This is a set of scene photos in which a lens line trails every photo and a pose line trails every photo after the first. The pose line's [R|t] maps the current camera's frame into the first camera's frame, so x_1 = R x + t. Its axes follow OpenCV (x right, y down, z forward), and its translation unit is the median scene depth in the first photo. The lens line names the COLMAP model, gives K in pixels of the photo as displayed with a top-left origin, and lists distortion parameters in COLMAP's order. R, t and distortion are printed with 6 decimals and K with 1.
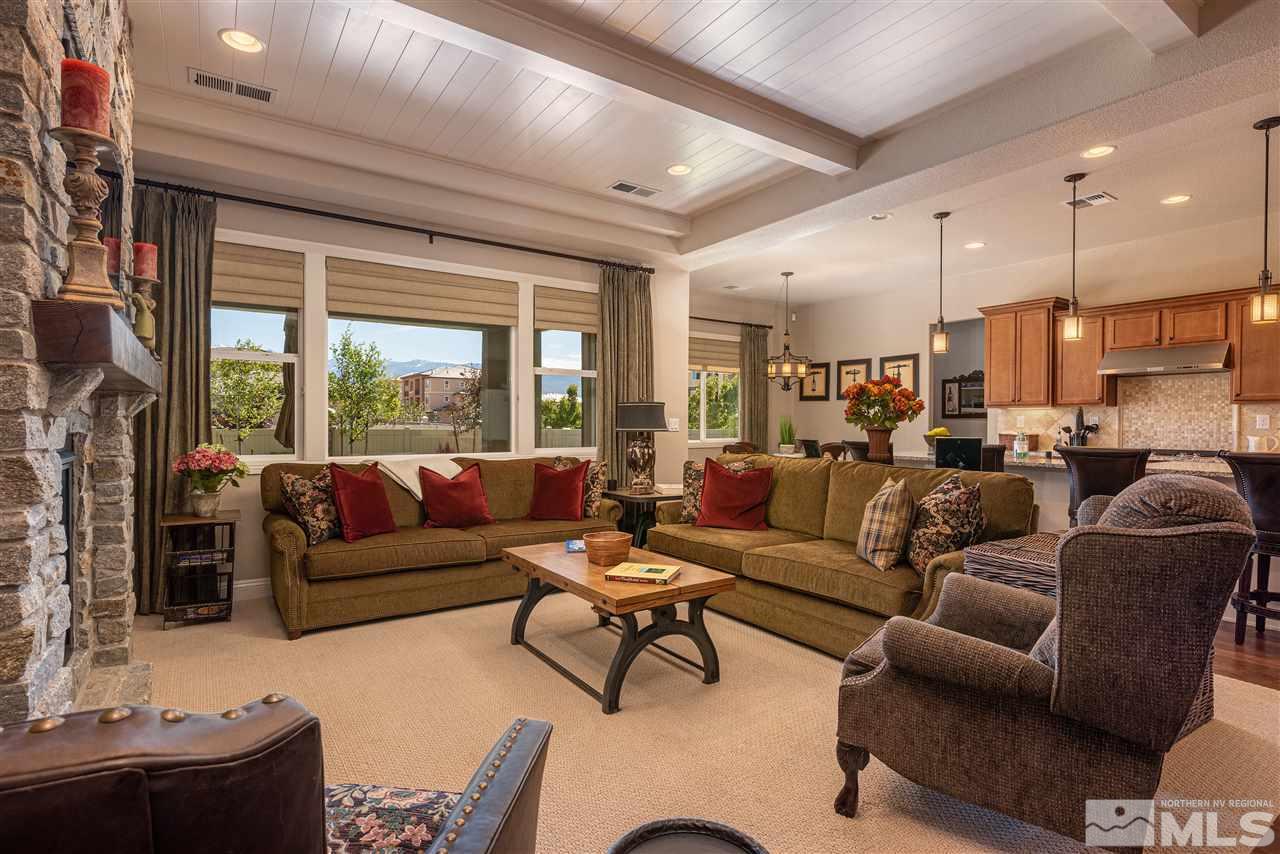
lens RADIAL K [[629.4, 0, 640.0], [0, 629.4, 427.0], [0, 0, 1]] dist [0.000834, 0.000223]
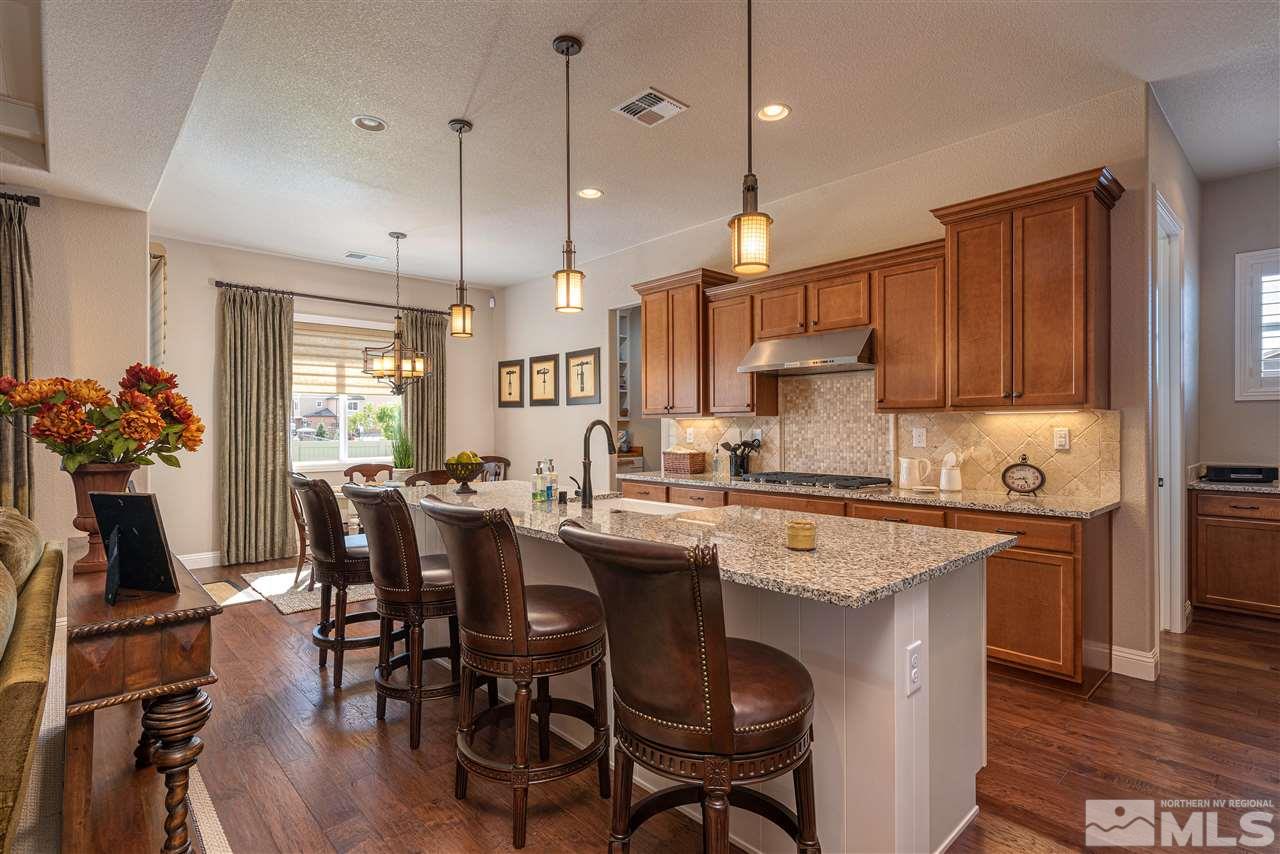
lens RADIAL K [[629.4, 0, 640.0], [0, 629.4, 427.0], [0, 0, 1]] dist [0.000834, 0.000223]
pose [[0.989379, -0.005924, 0.145239, 0.488142], [0.007054, 0.999949, -0.007269, -0.014958], [-0.145189, 0.008216, 0.989370, 0.281615]]
